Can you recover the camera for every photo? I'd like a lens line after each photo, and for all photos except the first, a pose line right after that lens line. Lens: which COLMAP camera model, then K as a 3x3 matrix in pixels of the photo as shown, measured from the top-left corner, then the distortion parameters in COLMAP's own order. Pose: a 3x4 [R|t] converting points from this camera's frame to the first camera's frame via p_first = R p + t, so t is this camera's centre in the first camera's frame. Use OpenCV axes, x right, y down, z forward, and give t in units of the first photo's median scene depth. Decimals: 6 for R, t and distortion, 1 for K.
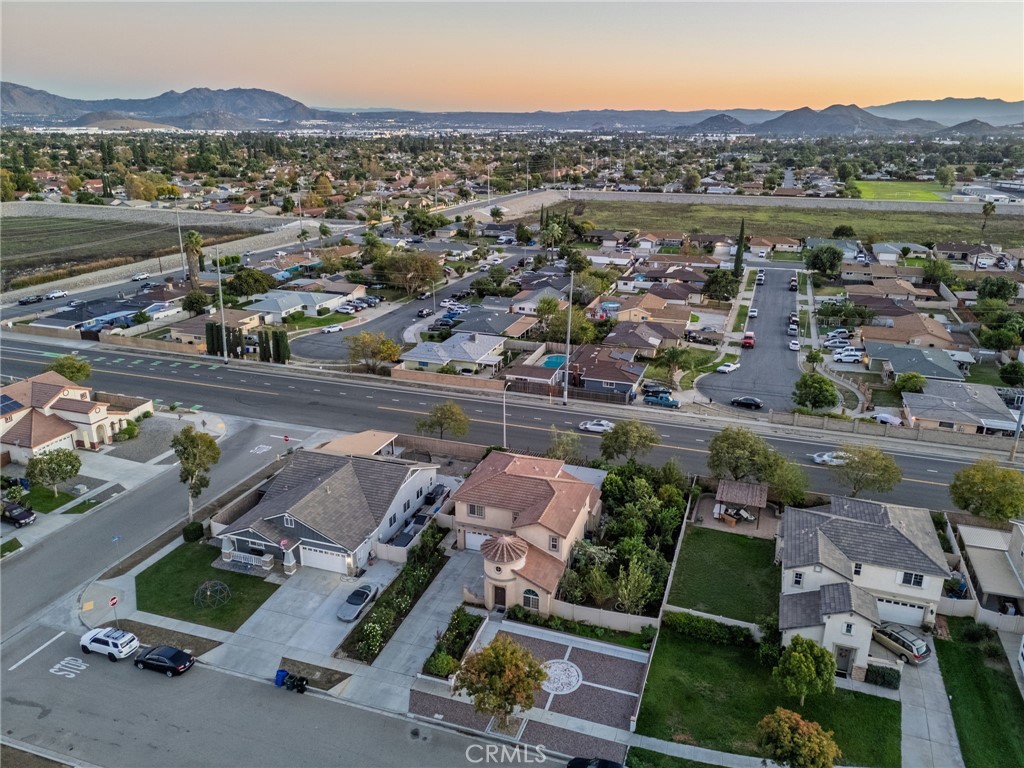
lens RADIAL K [[752.8, 0, 516.4], [0, 752.8, 386.3], [0, 0, 1]] dist [0.092680, -0.101906]
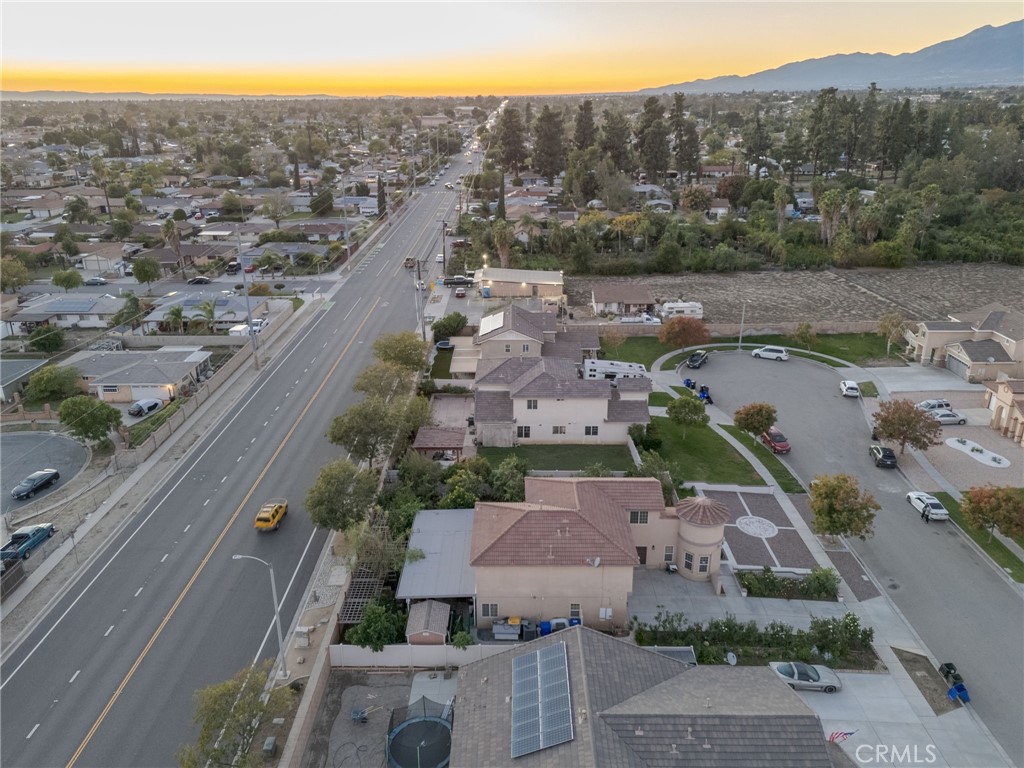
lens RADIAL K [[752.8, 0, 516.4], [0, 752.8, 386.3], [0, 0, 1]] dist [0.092680, -0.101906]
pose [[-0.326918, -0.344965, 0.879843, -0.356539], [0.314066, 0.838428, 0.445422, -0.198835], [-0.891340, 0.421945, -0.165756, 0.659939]]
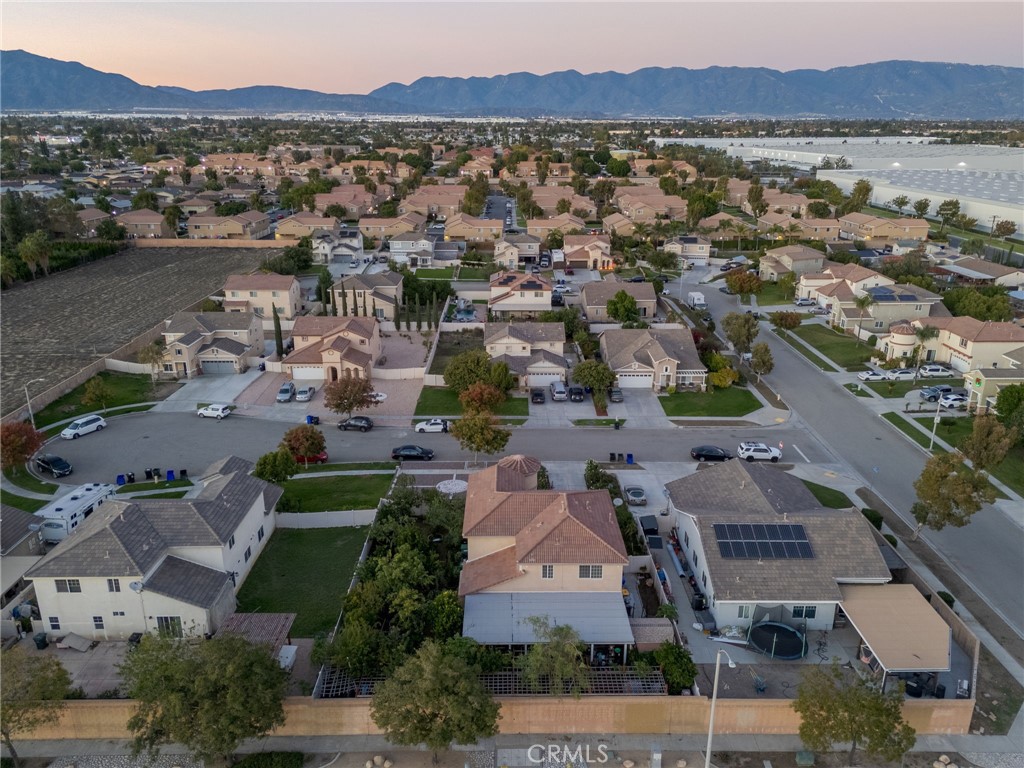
lens RADIAL K [[752.8, 0, 516.4], [0, 752.8, 386.3], [0, 0, 1]] dist [0.092680, -0.101906]
pose [[-0.942354, 0.100669, -0.319117, 0.169733], [-0.118638, 0.791204, 0.599934, -0.279334], [0.312881, 0.603209, -0.733651, 0.894721]]
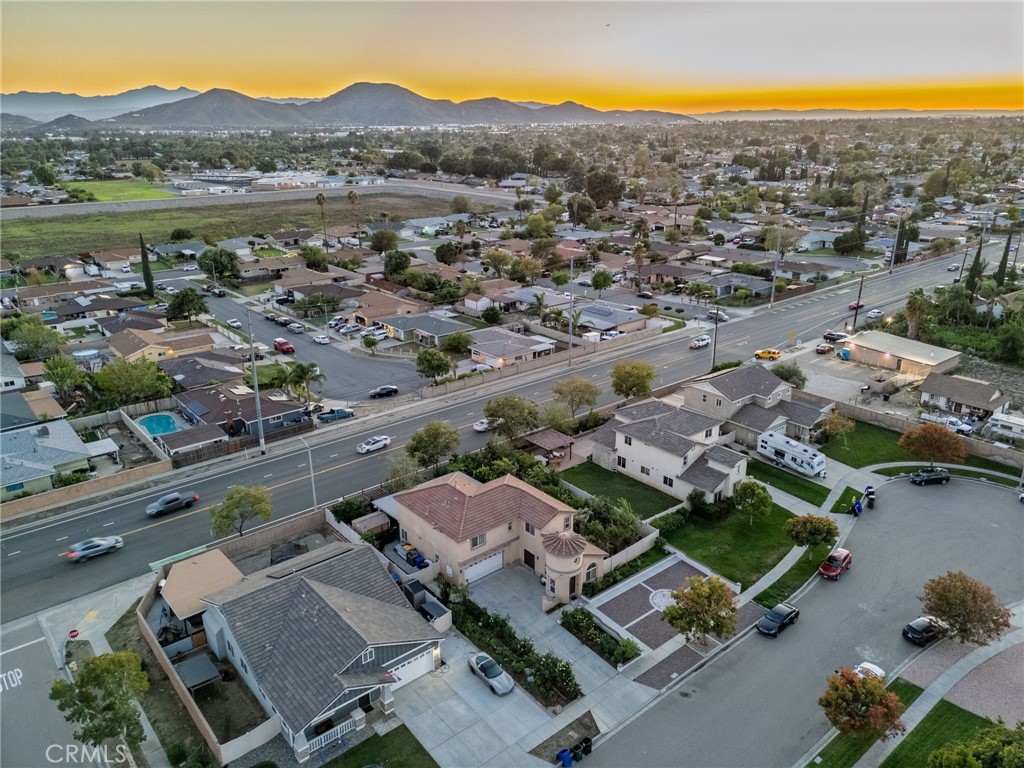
lens RADIAL K [[752.8, 0, 516.4], [0, 752.8, 386.3], [0, 0, 1]] dist [0.092680, -0.101906]
pose [[0.517468, -0.298253, 0.802043, -0.438498], [0.292989, 0.942393, 0.161412, -0.099056], [-0.803981, 0.151464, 0.575042, 0.203618]]
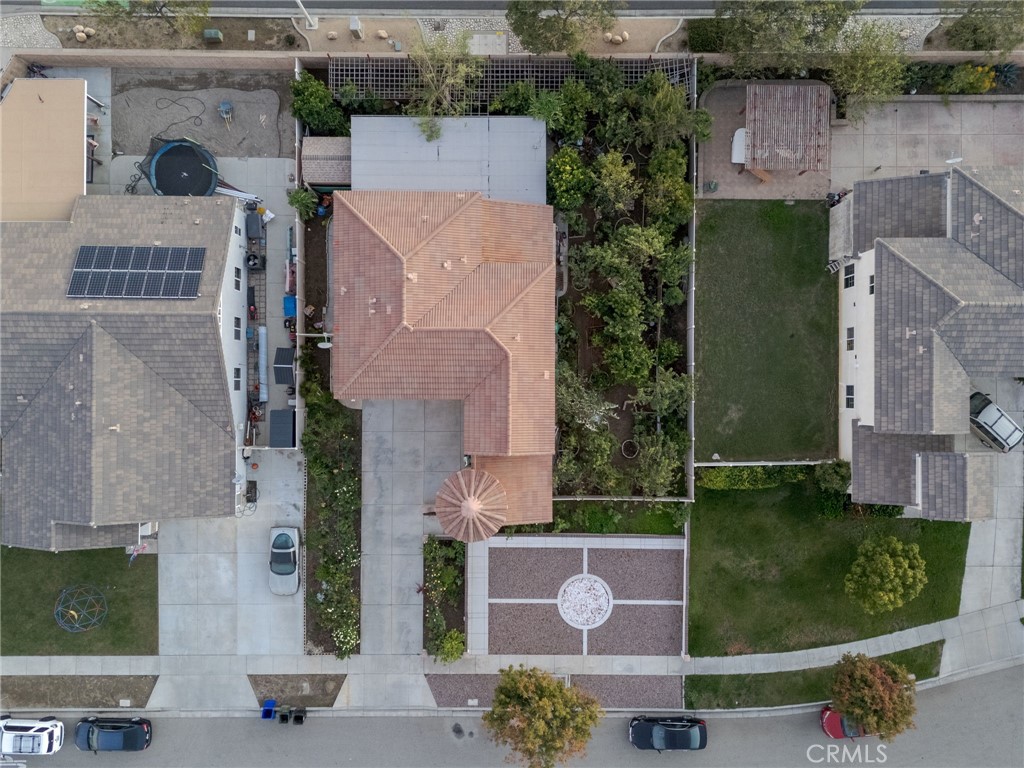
lens RADIAL K [[752.8, 0, 516.4], [0, 752.8, 386.3], [0, 0, 1]] dist [0.092680, -0.101906]
pose [[0.946952, -0.321352, -0.003806, 0.029393], [0.112572, 0.320586, 0.940506, -0.223947], [-0.301013, -0.891043, 0.339754, 0.438931]]
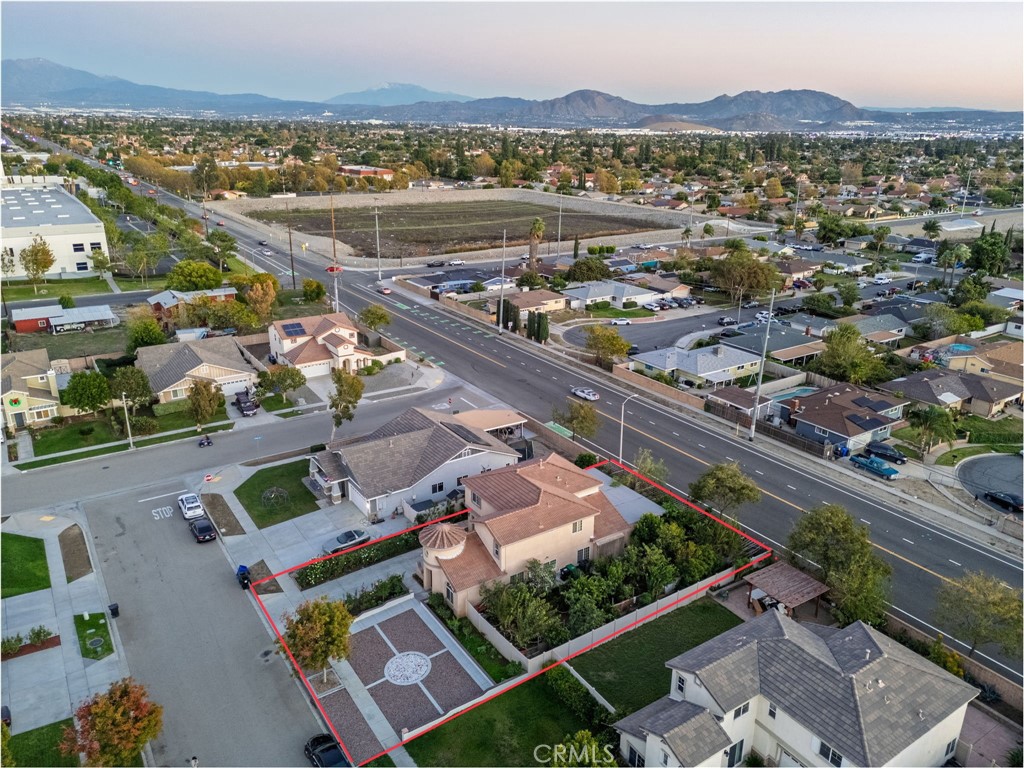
lens RADIAL K [[752.8, 0, 516.4], [0, 752.8, 386.3], [0, 0, 1]] dist [0.092680, -0.101906]
pose [[0.795774, 0.206129, -0.569434, 0.305136], [-0.207205, 0.976214, 0.063813, -0.032890], [0.569043, 0.067209, 0.819557, 0.110748]]
